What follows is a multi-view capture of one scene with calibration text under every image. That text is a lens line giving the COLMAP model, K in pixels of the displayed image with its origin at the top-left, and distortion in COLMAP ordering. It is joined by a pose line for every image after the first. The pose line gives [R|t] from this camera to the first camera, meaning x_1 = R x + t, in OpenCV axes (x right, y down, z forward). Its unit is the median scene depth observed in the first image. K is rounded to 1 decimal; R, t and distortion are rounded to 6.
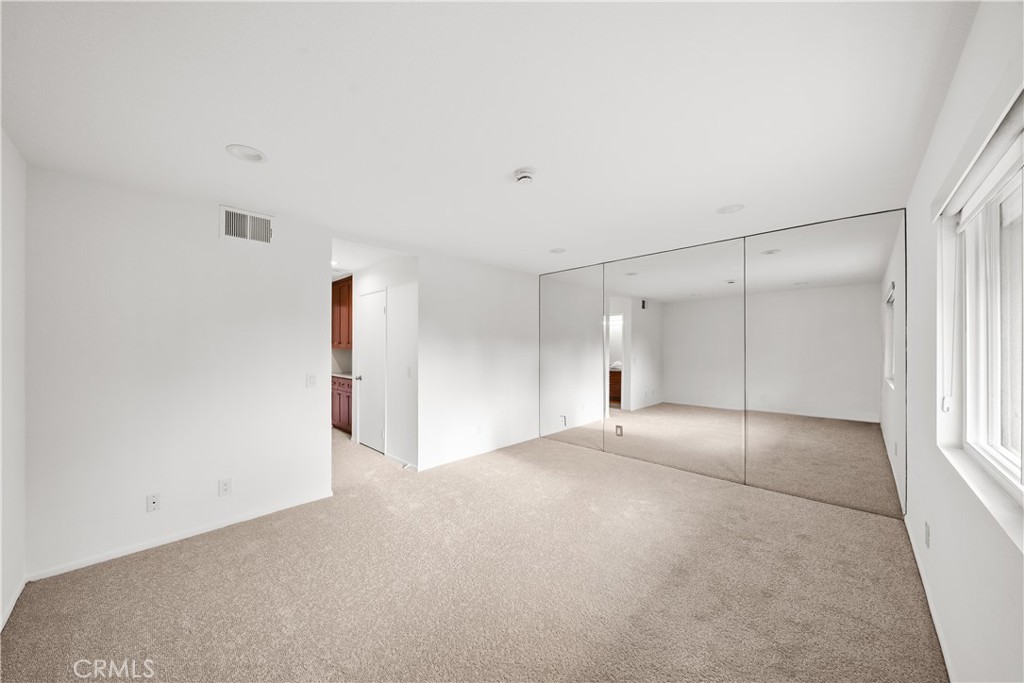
lens RADIAL K [[354.9, 0, 502.9], [0, 354.9, 348.0], [0, 0, 1]] dist [-0.003215, -0.000122]
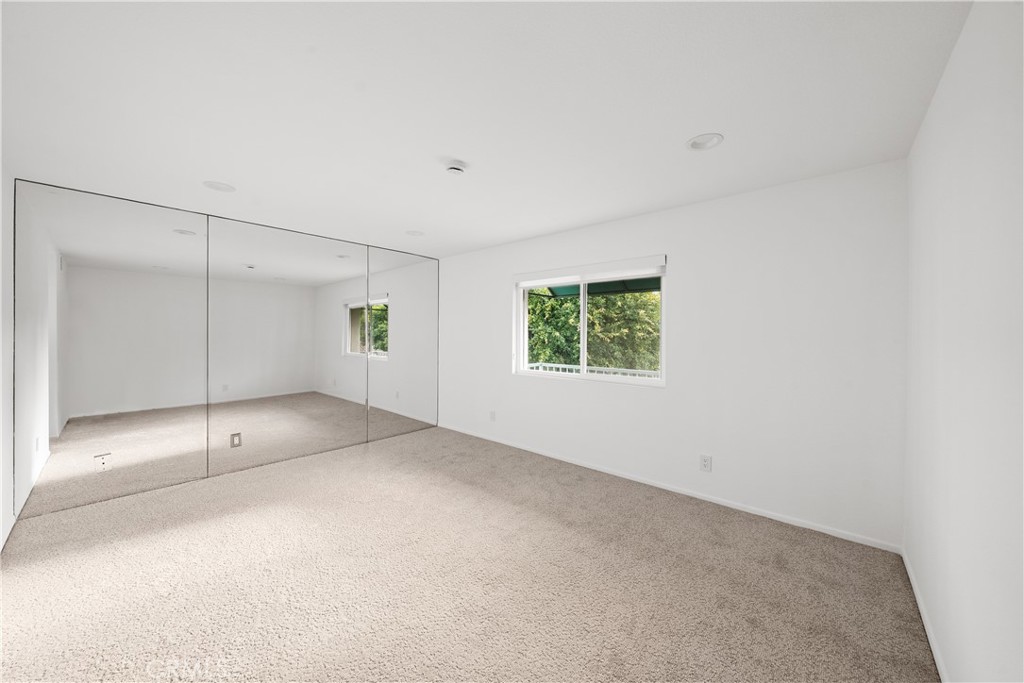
lens RADIAL K [[358.7, 0, 512.0], [0, 358.7, 341.5], [0, 0, 1]] dist [-0.000235, -0.000003]
pose [[-0.067687, -0.006374, 0.997686, -0.542097], [0.001967, 0.999977, 0.006522, 0.017455], [-0.997705, 0.002404, -0.067673, 0.504918]]
